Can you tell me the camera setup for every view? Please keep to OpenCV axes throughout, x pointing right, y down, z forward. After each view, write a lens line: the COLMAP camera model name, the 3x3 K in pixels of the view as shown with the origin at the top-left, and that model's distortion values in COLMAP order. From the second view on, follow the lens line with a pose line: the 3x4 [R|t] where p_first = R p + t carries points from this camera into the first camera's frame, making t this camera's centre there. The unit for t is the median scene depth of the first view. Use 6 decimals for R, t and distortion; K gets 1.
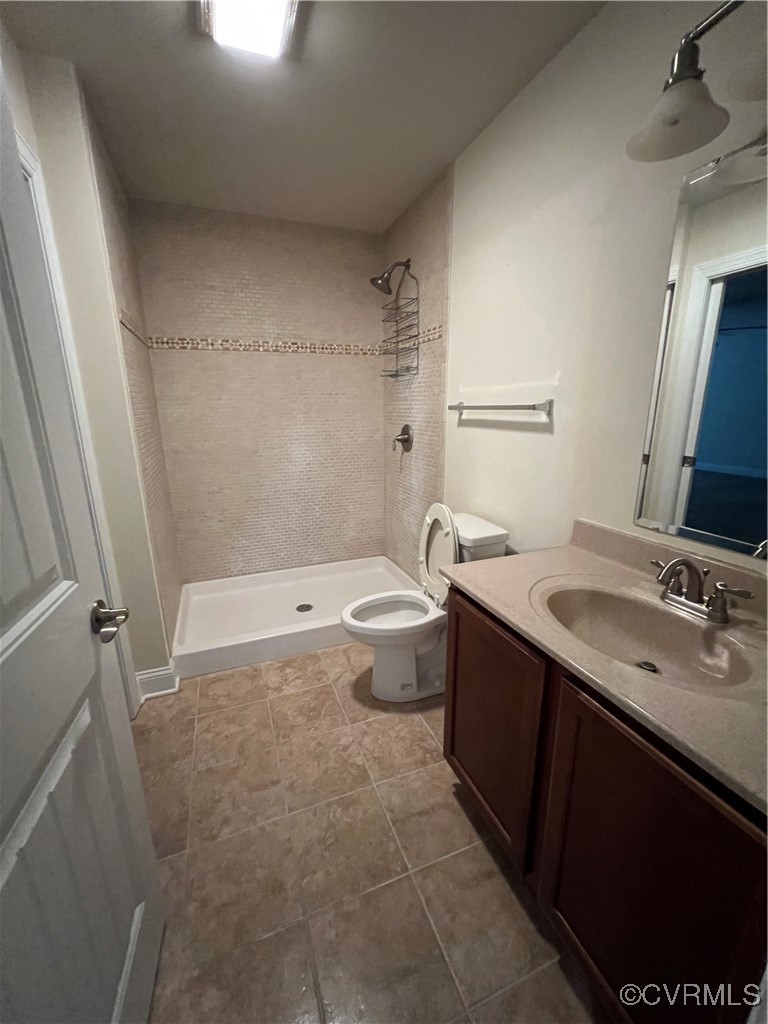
lens RADIAL K [[411.0, 0, 381.6], [0, 411.0, 512.9], [0, 0, 1]] dist [-0.000474, 0.000926]
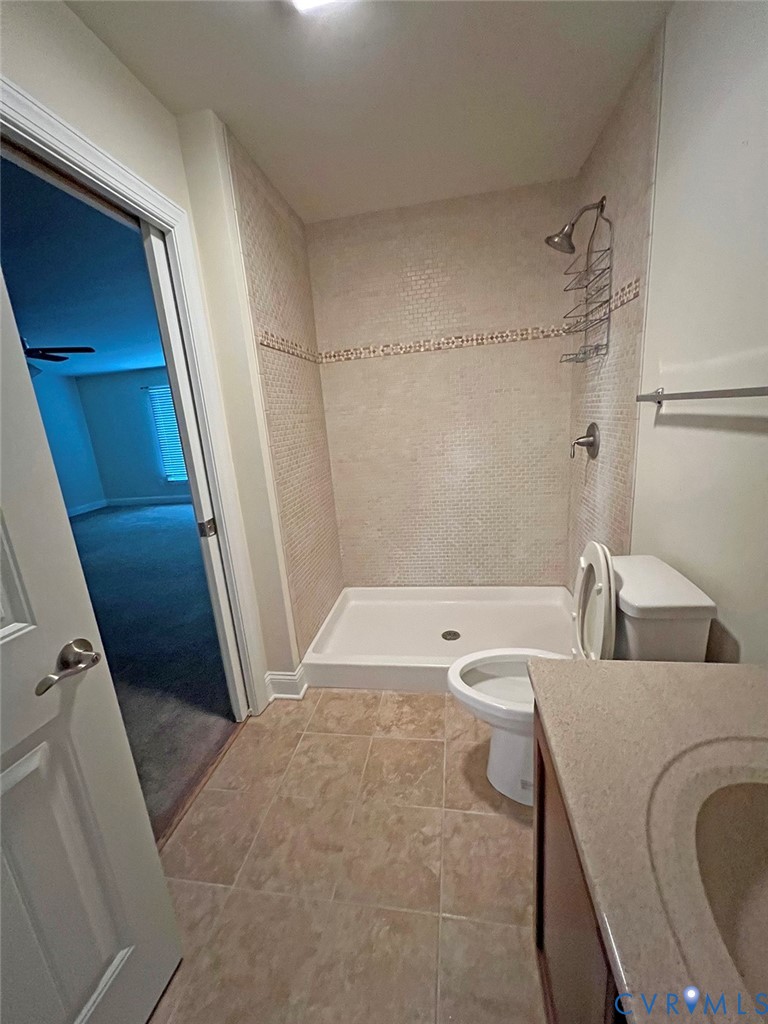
lens RADIAL K [[411.0, 0, 384.3], [0, 411.0, 512.3], [0, 0, 1]] dist [-0.000474, 0.000926]
pose [[0.856940, 0.061712, -0.511709, 0.142478], [-0.058425, 0.998038, 0.022521, -0.052034], [0.512094, 0.010597, 0.858864, 0.179881]]
